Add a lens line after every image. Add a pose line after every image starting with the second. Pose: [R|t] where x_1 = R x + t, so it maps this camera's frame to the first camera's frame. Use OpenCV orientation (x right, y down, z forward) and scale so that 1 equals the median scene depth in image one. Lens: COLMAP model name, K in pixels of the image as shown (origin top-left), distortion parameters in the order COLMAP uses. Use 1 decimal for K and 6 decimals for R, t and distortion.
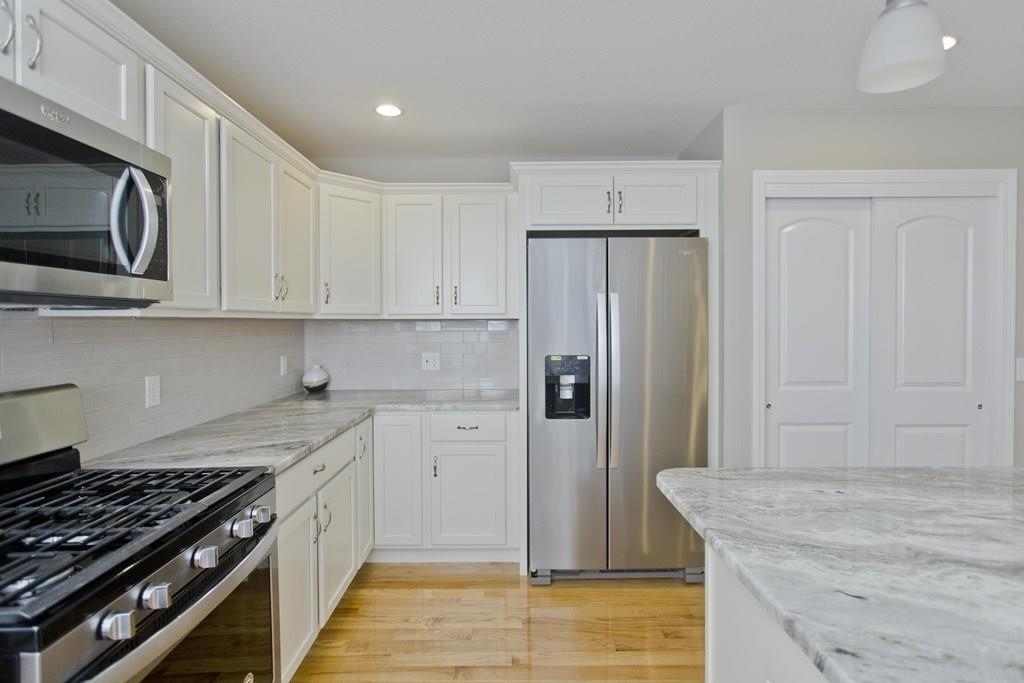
lens RADIAL K [[511.1, 0, 511.7], [0, 511.1, 325.0], [0, 0, 1]] dist [0.000395, -0.000170]
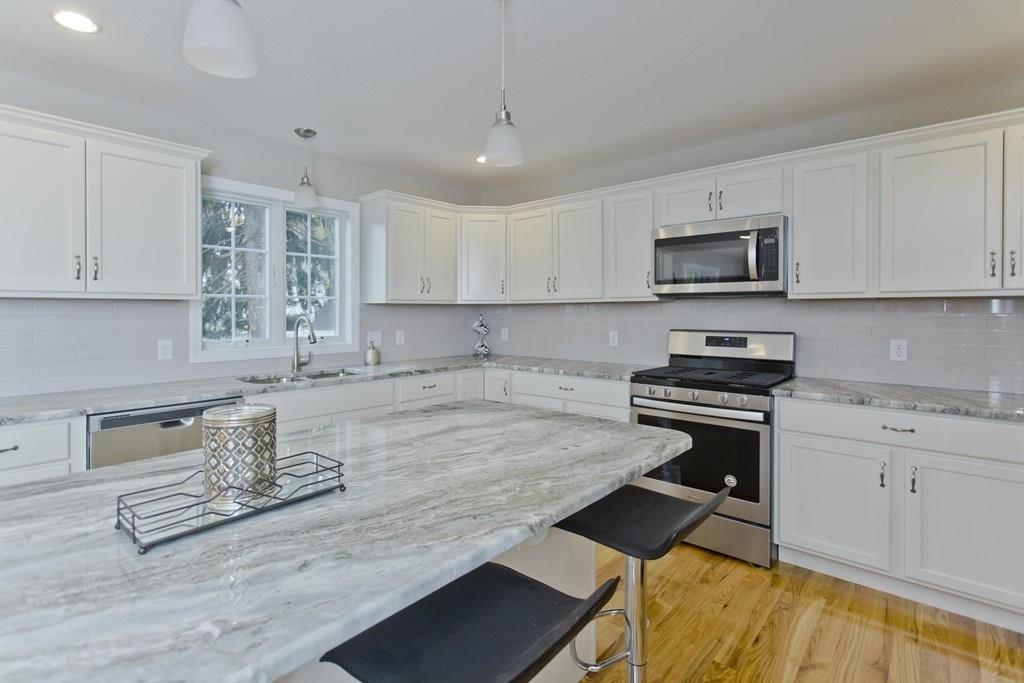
lens RADIAL K [[485.5, 0, 512.8], [0, 485.5, 314.6], [0, 0, 1]] dist [0.001994, 0.000480]
pose [[-0.648995, 0.008010, -0.760751, 1.274832], [-0.003470, 0.999903, 0.013488, 0.019522], [0.760785, 0.011394, -0.648904, 1.338475]]
